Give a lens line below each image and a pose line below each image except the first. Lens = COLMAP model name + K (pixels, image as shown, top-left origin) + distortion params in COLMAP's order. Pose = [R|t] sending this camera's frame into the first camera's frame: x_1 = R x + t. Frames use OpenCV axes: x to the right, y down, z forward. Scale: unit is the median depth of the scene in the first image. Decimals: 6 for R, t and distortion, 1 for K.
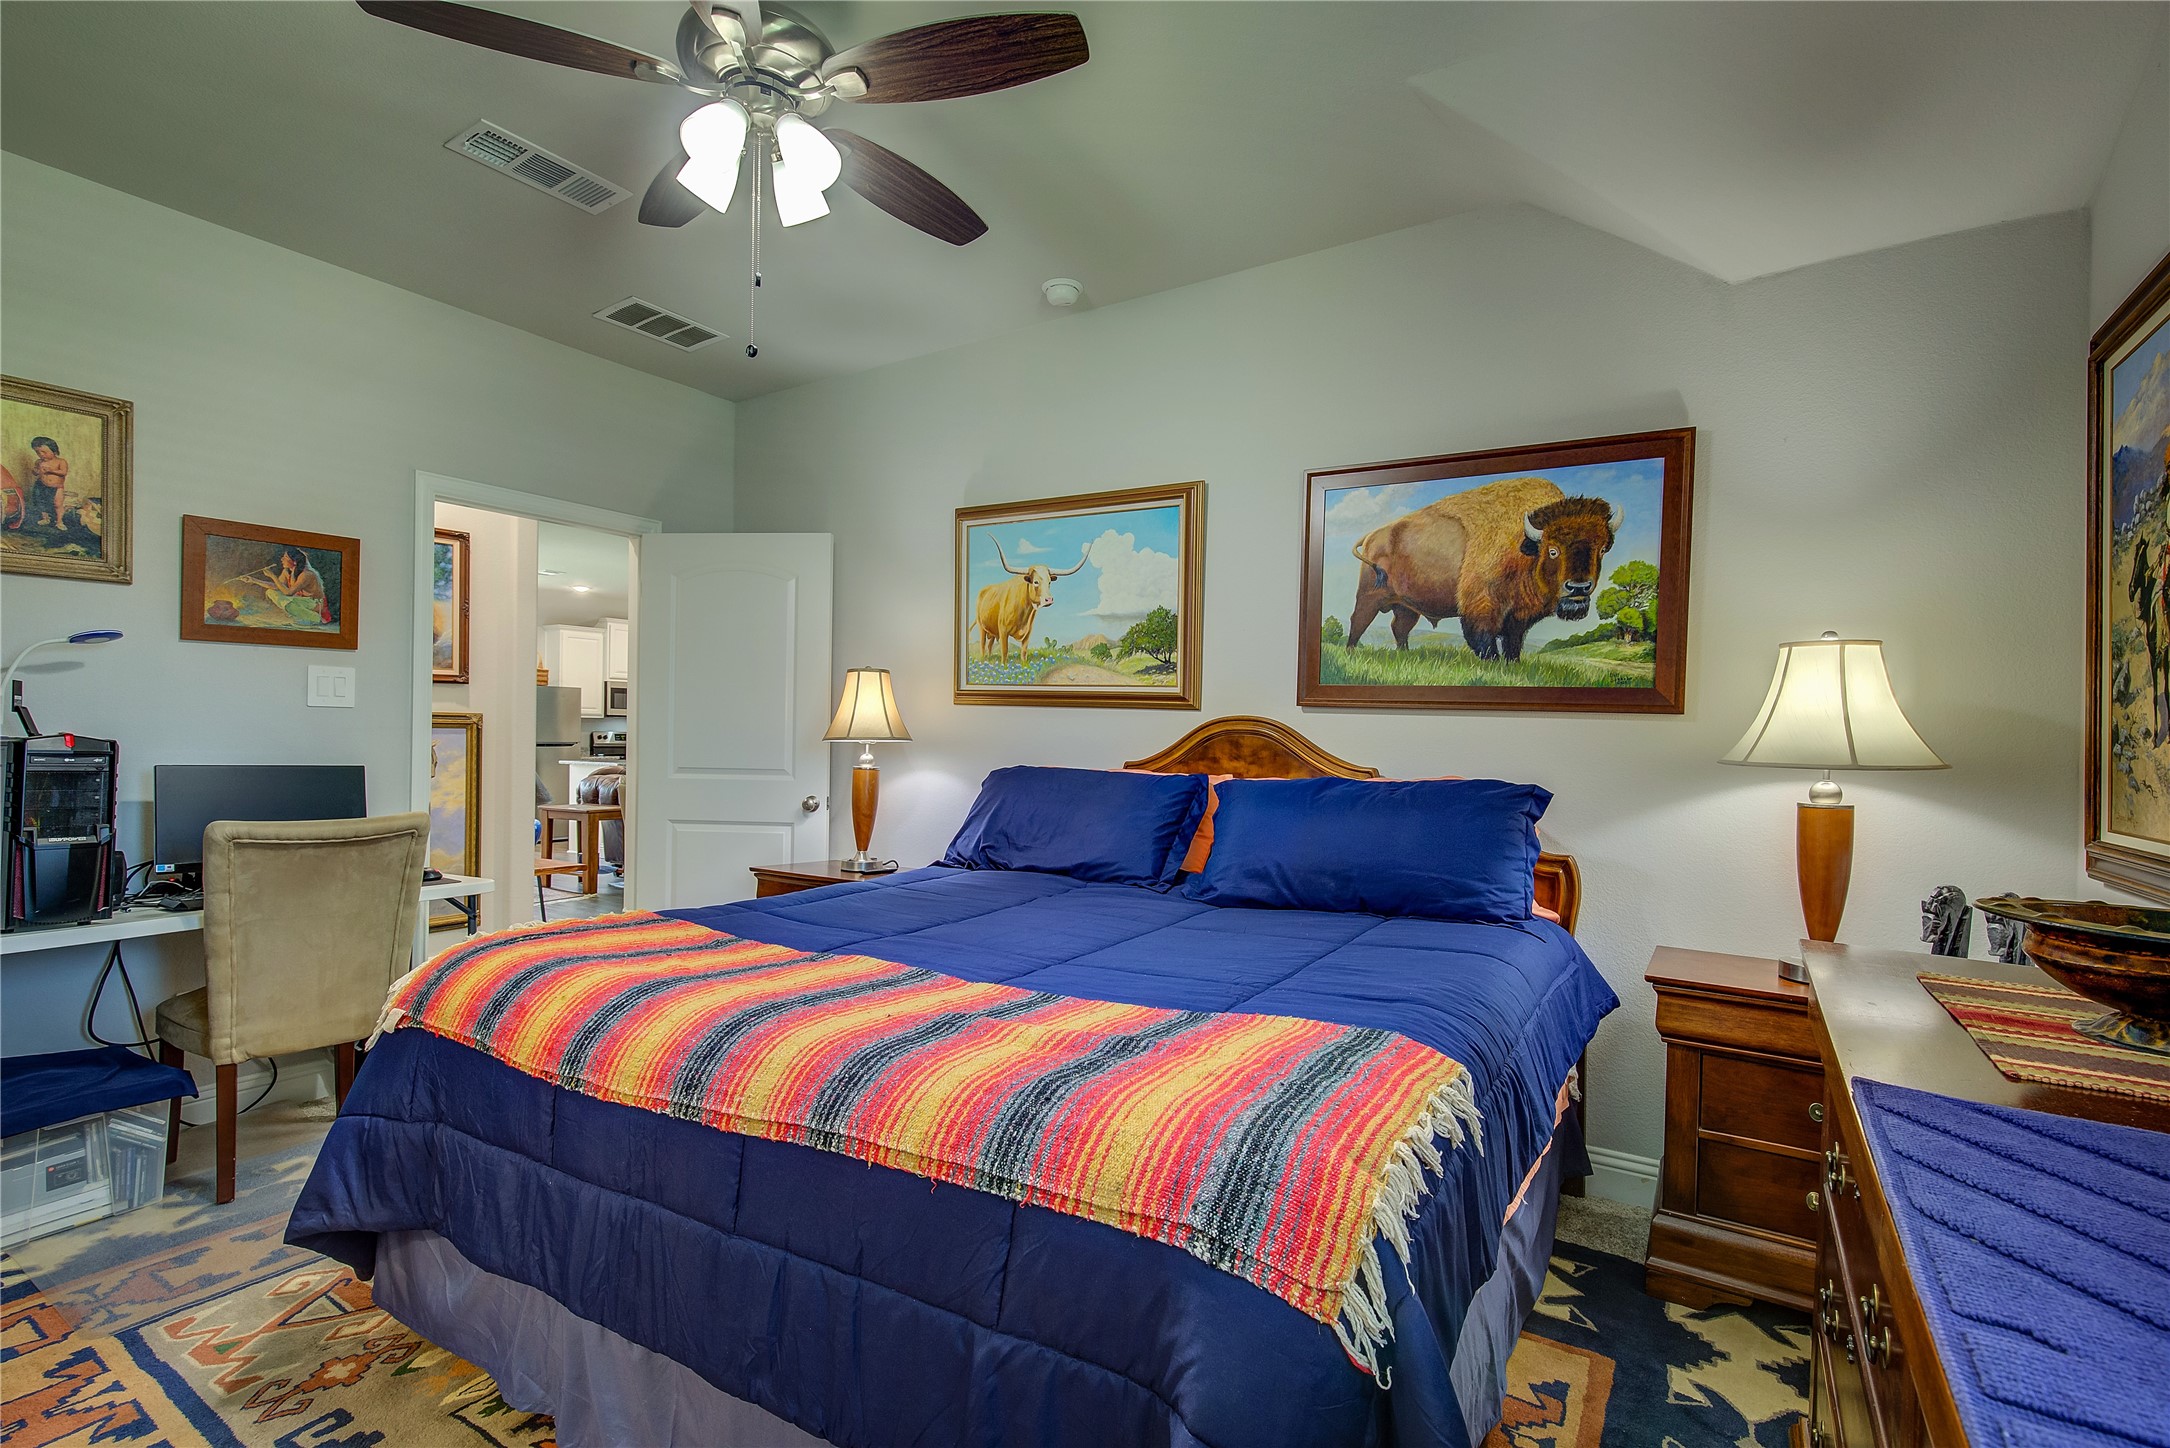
lens RADIAL K [[984.0, 0, 1094.8], [0, 984.0, 728.4], [0, 0, 1]] dist [-0.002228, 0.001225]
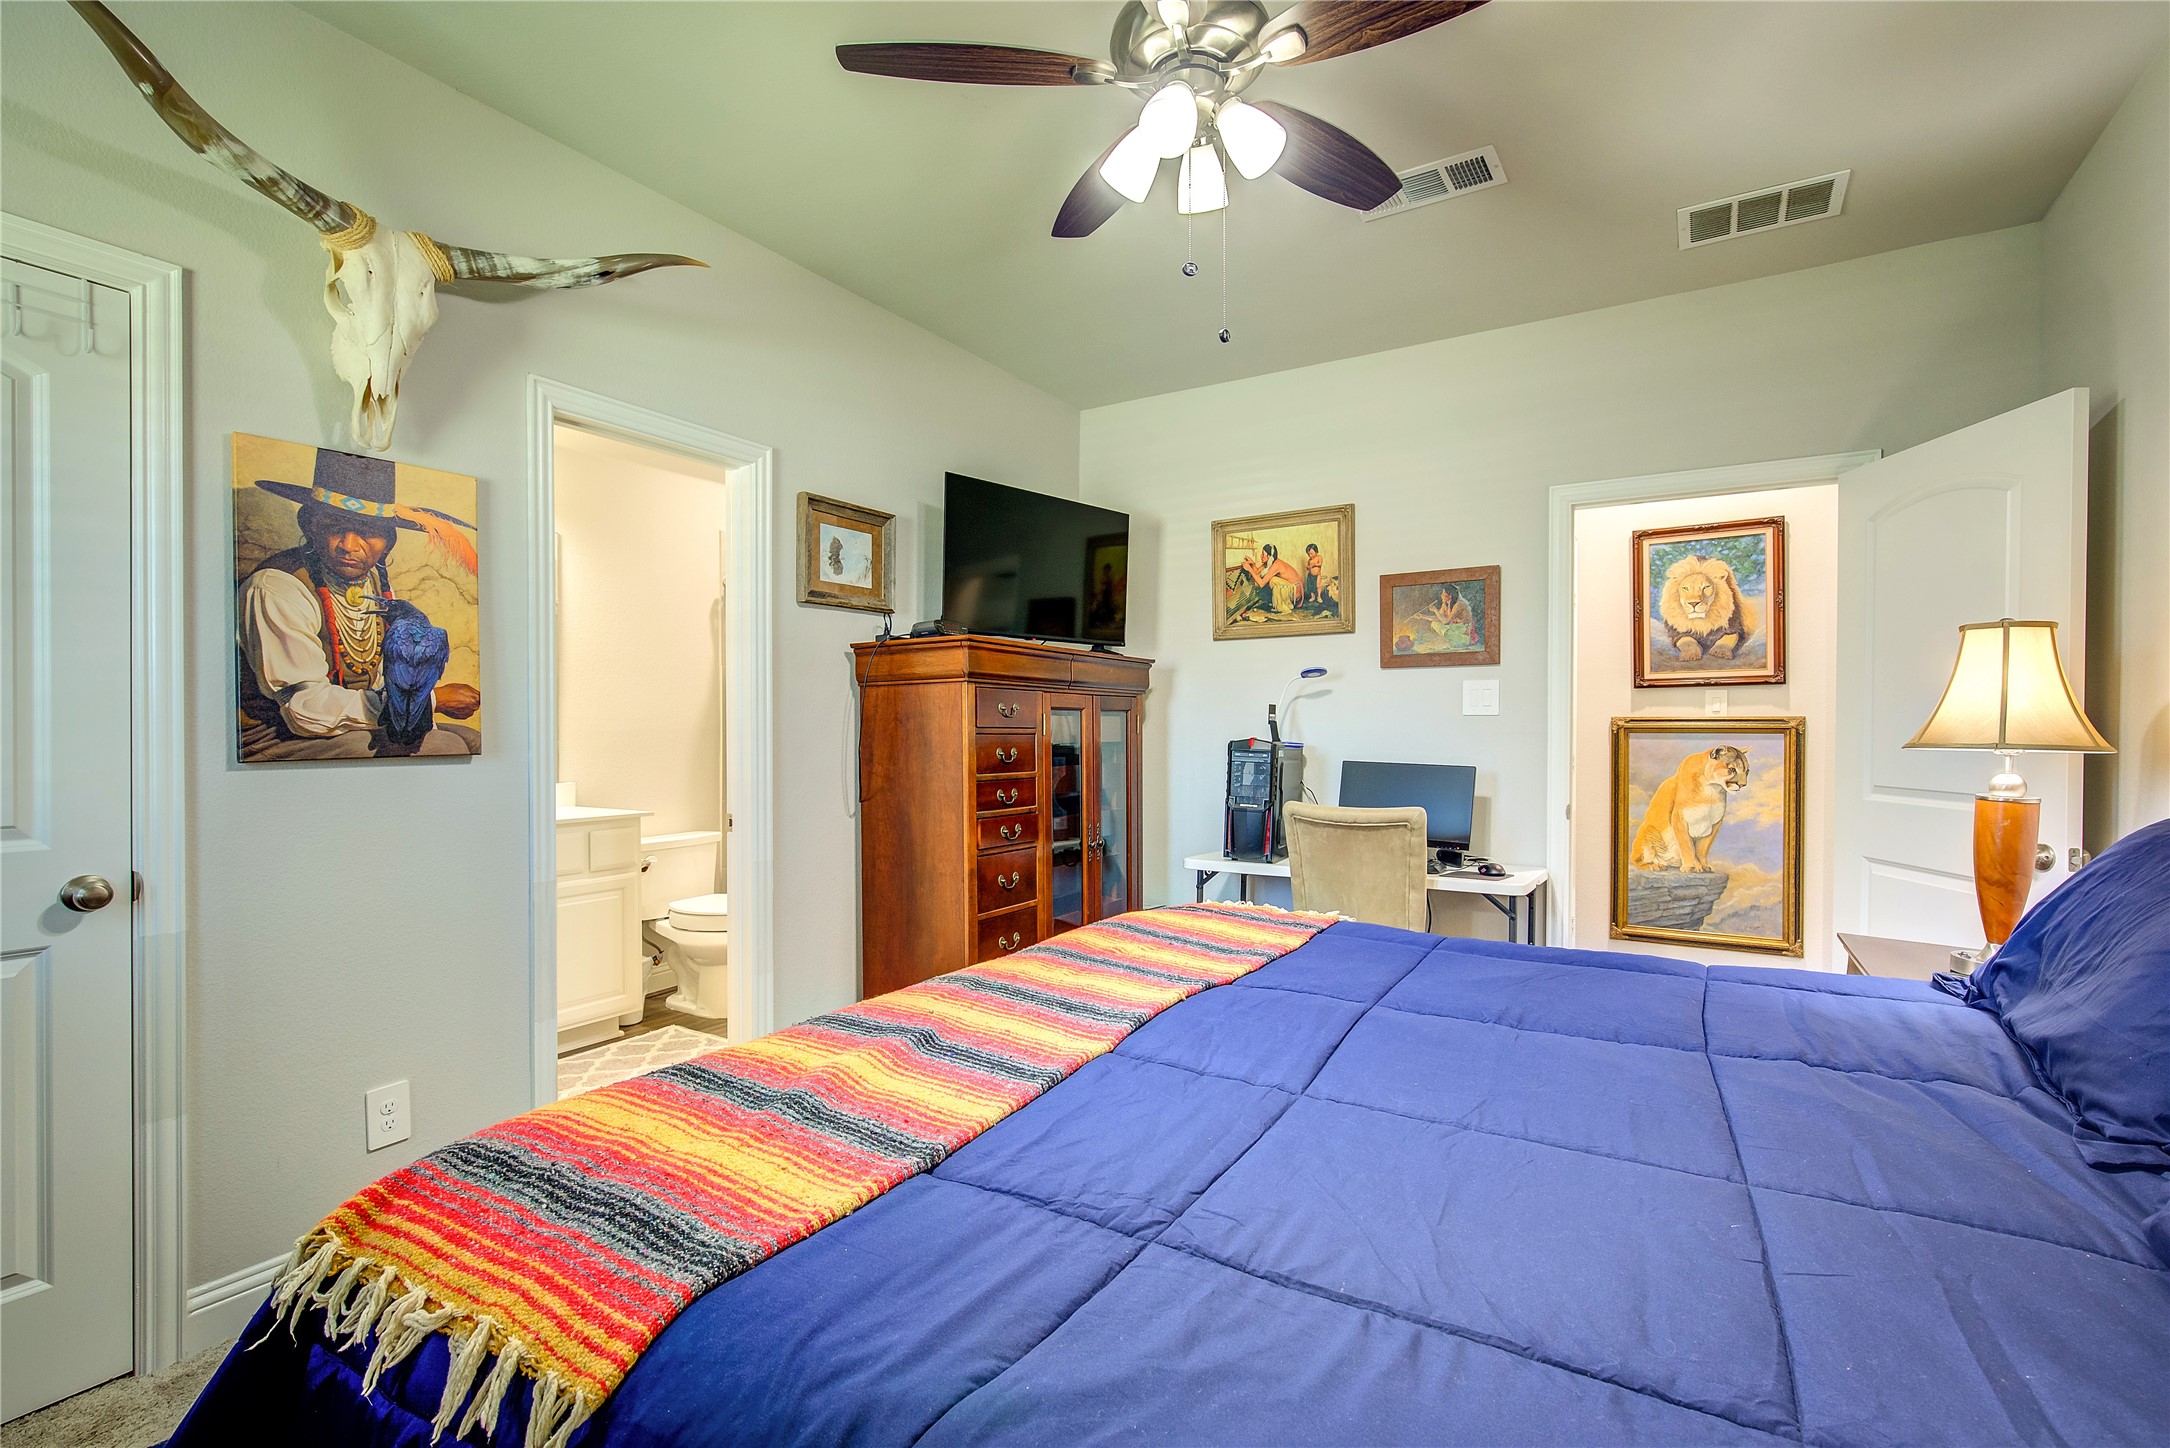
lens RADIAL K [[984.0, 0, 1092.1], [0, 984.0, 735.0], [0, 0, 1]] dist [-0.002228, 0.001225]
pose [[0.014470, -0.005086, -0.999882, 0.389989], [0.003696, 0.999981, -0.005033, 0.005482], [0.999888, -0.003623, 0.014488, 0.554488]]
